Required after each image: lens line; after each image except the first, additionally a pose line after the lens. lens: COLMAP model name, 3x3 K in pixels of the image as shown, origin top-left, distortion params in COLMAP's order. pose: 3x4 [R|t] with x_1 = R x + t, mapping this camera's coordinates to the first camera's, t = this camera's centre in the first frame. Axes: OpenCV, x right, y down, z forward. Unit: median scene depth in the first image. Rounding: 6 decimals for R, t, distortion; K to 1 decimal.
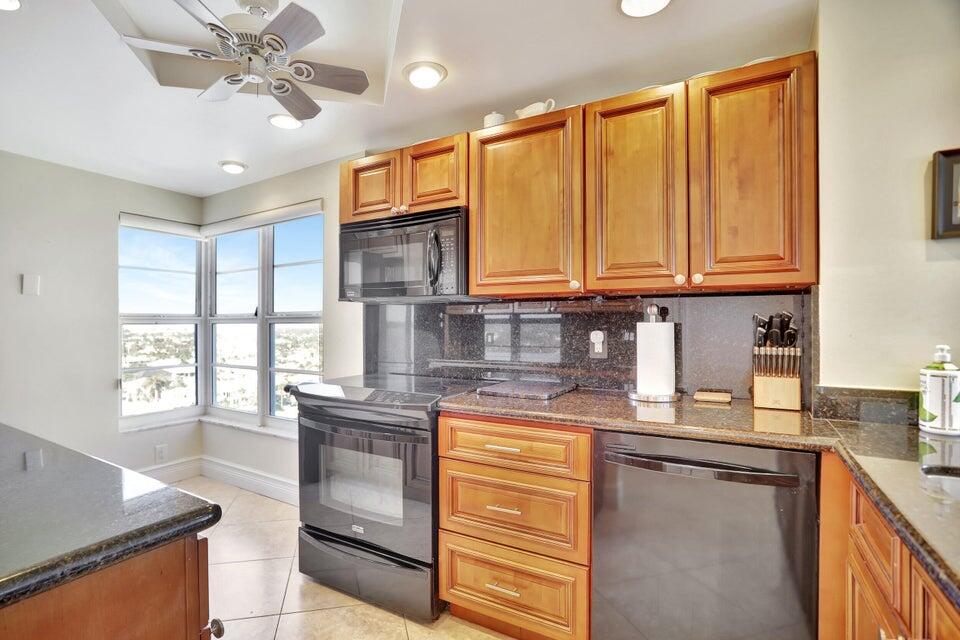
lens RADIAL K [[465.0, 0, 457.2], [0, 465.0, 320.8], [0, 0, 1]] dist [-0.055854, 0.015986]
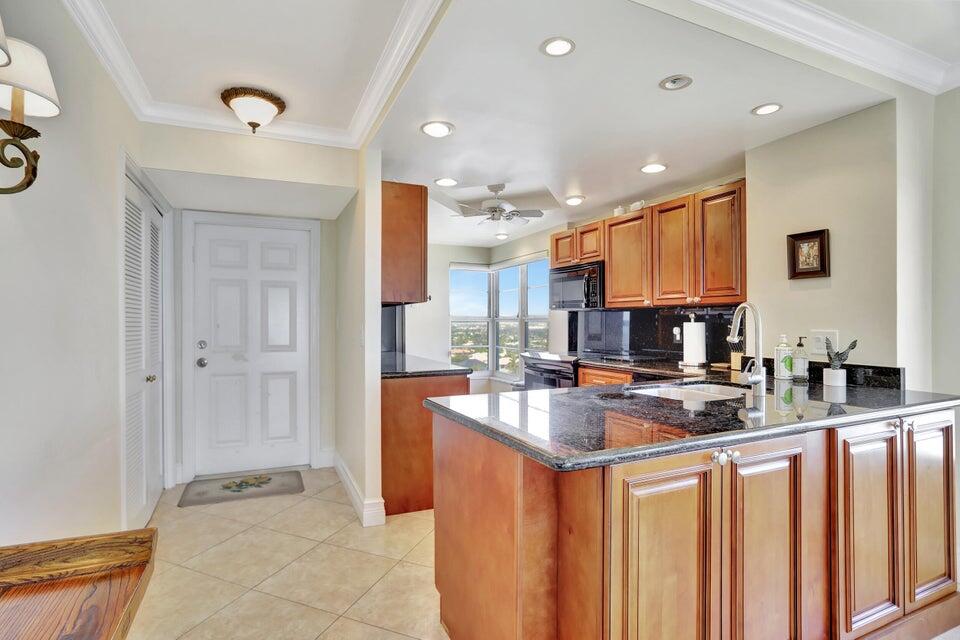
lens RADIAL K [[465.0, 0, 480.7], [0, 465.0, 316.1], [0, 0, 1]] dist [-0.055854, 0.015986]
pose [[0.840705, -0.001674, -0.541491, 0.614211], [-0.002004, 0.999979, -0.006204, -0.007921], [0.541490, 0.006300, 0.840684, -0.838078]]
